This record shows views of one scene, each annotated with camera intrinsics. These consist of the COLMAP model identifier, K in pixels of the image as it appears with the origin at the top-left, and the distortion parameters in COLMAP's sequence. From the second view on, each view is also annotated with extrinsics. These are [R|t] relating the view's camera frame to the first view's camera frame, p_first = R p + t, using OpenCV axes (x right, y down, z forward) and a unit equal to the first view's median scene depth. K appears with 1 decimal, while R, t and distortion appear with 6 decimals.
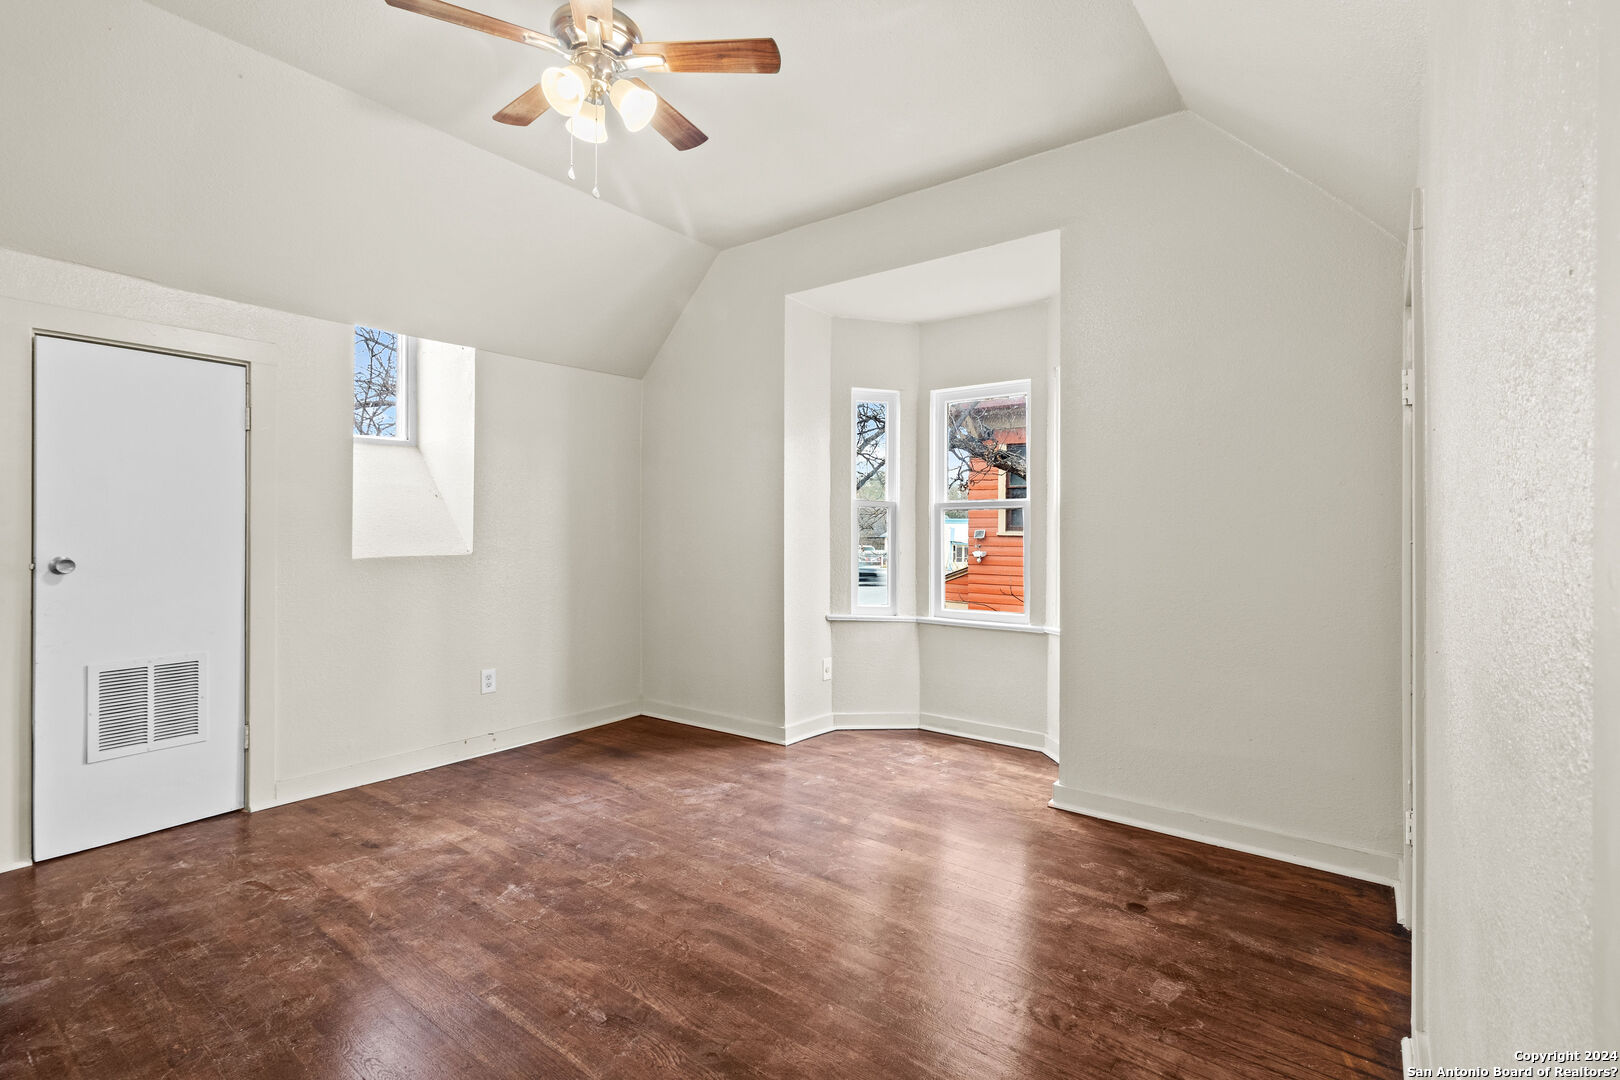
lens RADIAL K [[748.9, 0, 810.8], [0, 748.9, 528.7], [0, 0, 1]] dist [0.003172, -0.001227]
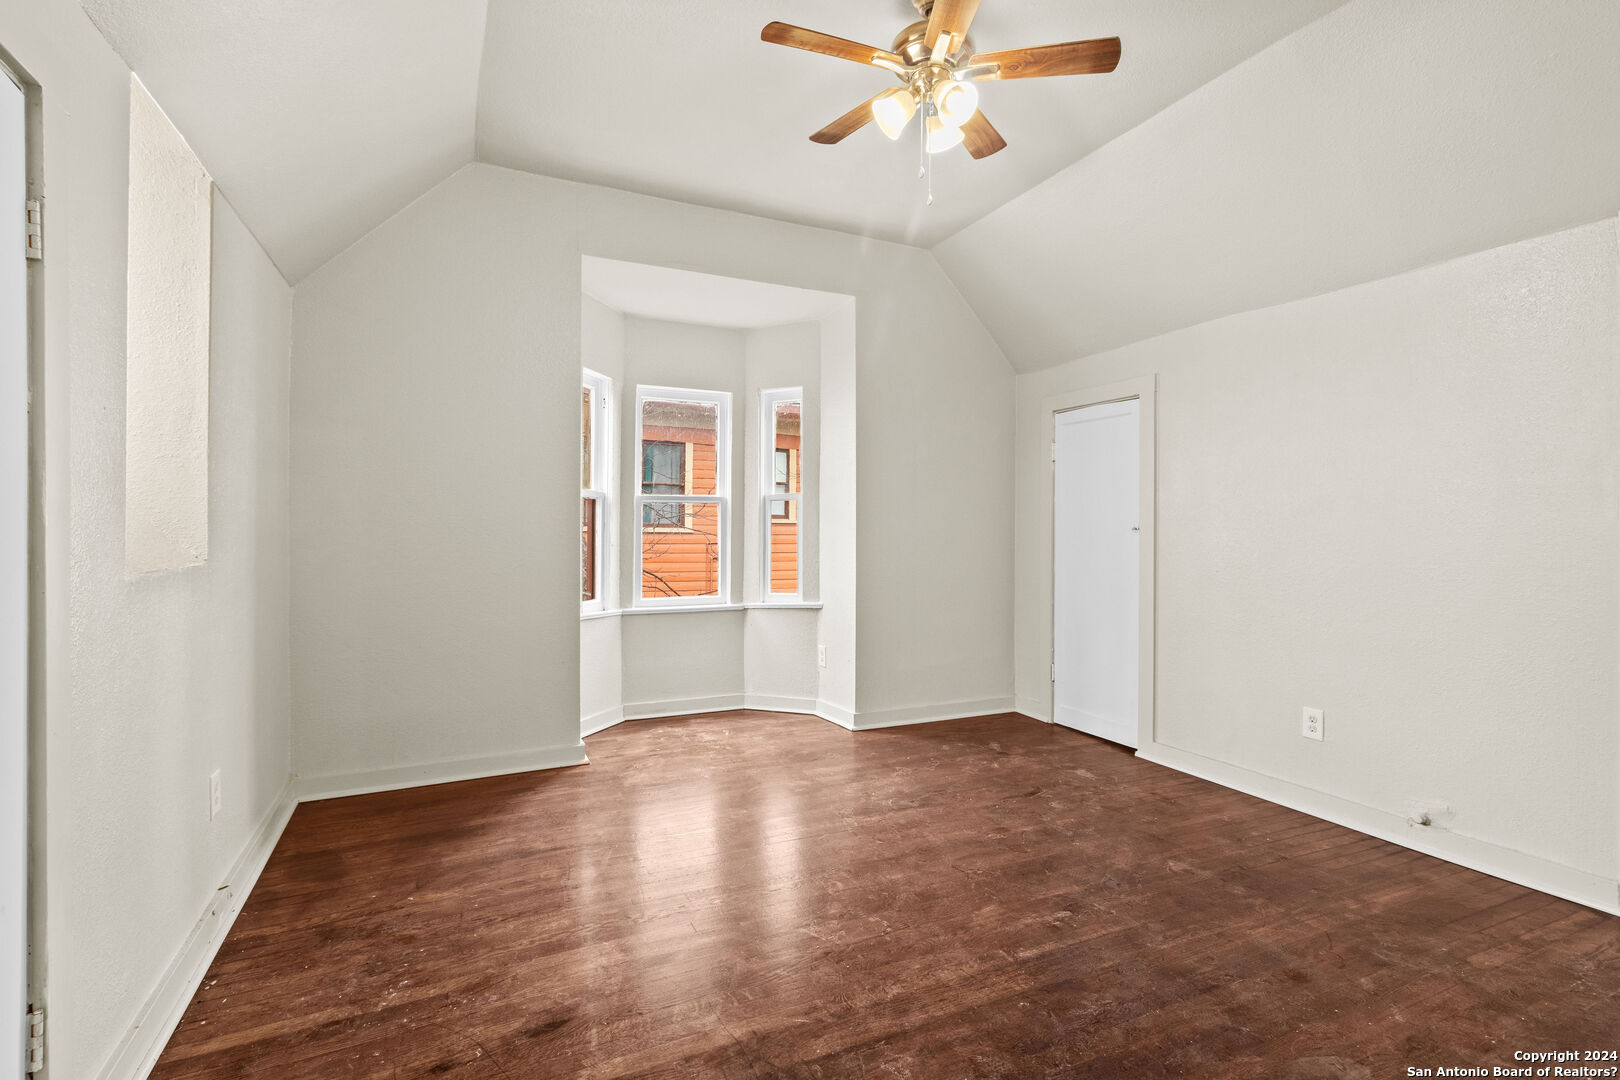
lens RADIAL K [[748.9, 0, 806.9], [0, 748.9, 540.8], [0, 0, 1]] dist [0.003172, -0.001227]
pose [[0.473229, -0.020239, 0.880707, -0.809219], [-0.004308, 0.999671, 0.025288, -0.000634], [-0.880929, -0.015761, 0.472986, 0.409600]]
